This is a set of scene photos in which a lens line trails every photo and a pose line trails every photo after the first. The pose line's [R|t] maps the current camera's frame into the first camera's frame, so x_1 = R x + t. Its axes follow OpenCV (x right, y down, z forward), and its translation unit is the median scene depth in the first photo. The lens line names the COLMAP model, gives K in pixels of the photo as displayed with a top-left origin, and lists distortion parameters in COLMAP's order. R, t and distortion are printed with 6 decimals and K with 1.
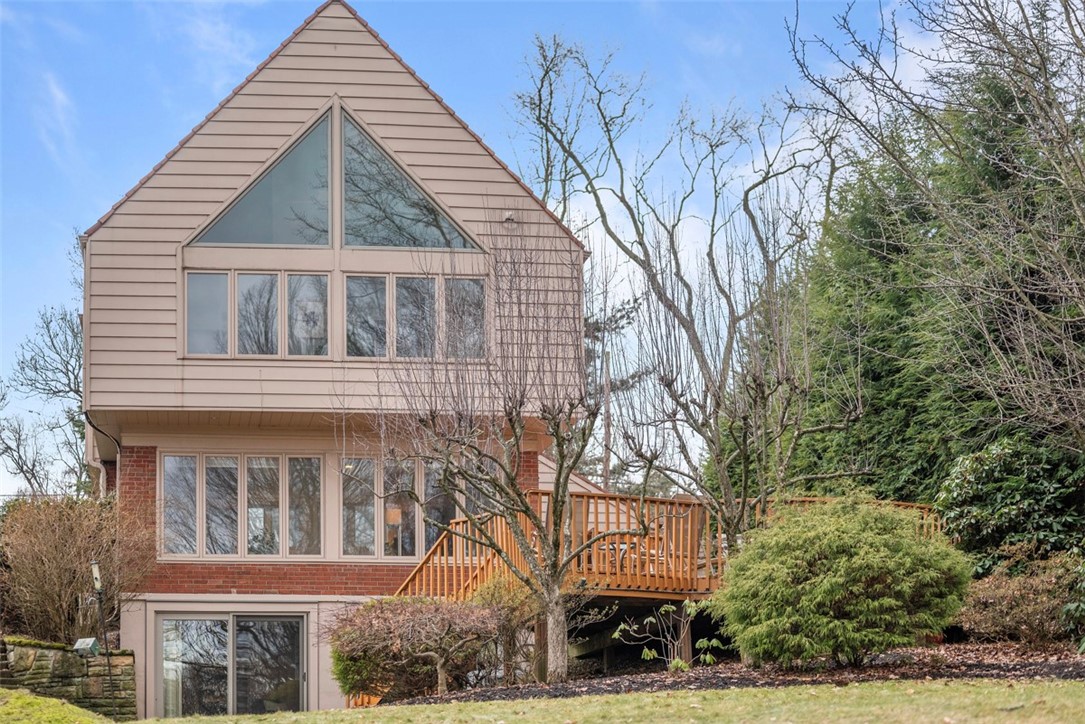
lens RADIAL K [[1566.7, 0, 541.6], [0, 1566.7, 361.3], [0, 0, 1]] dist [0.007268, 0.000000]
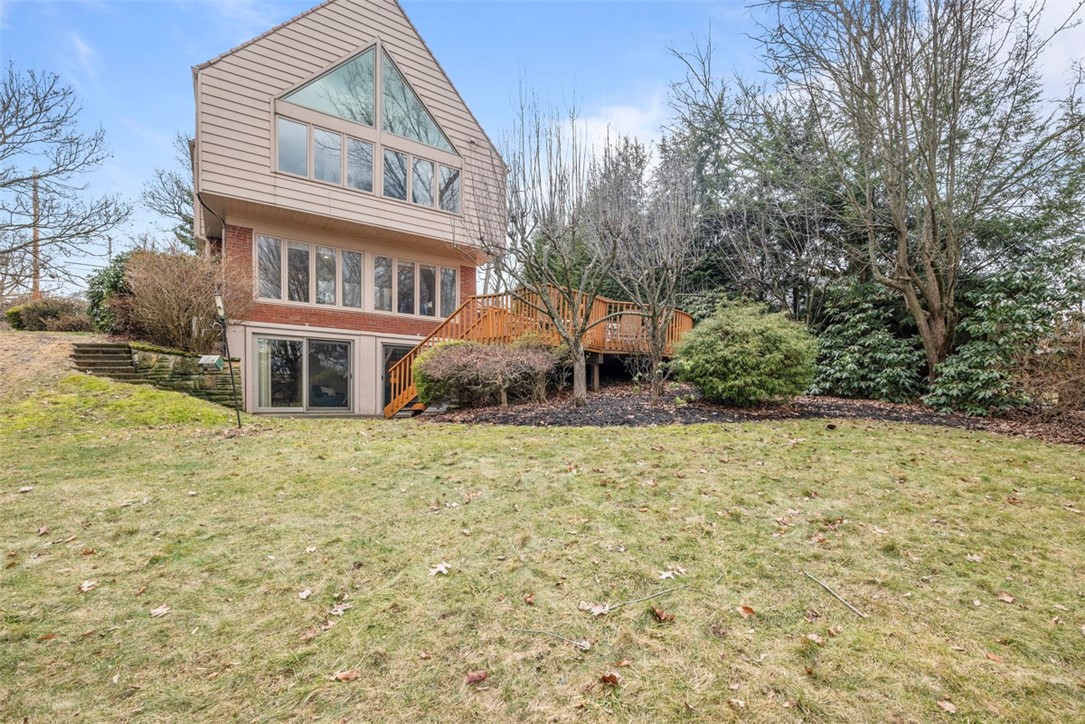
lens RADIAL K [[436.9, 0, 545.7], [0, 436.9, 361.7], [0, 0, 1]] dist [-0.001374, -0.000228]
pose [[0.909527, 0.055809, 0.411881, -0.158817], [-0.139036, 0.974711, 0.174950, 0.070310], [-0.391701, -0.216388, 0.894285, 0.487484]]
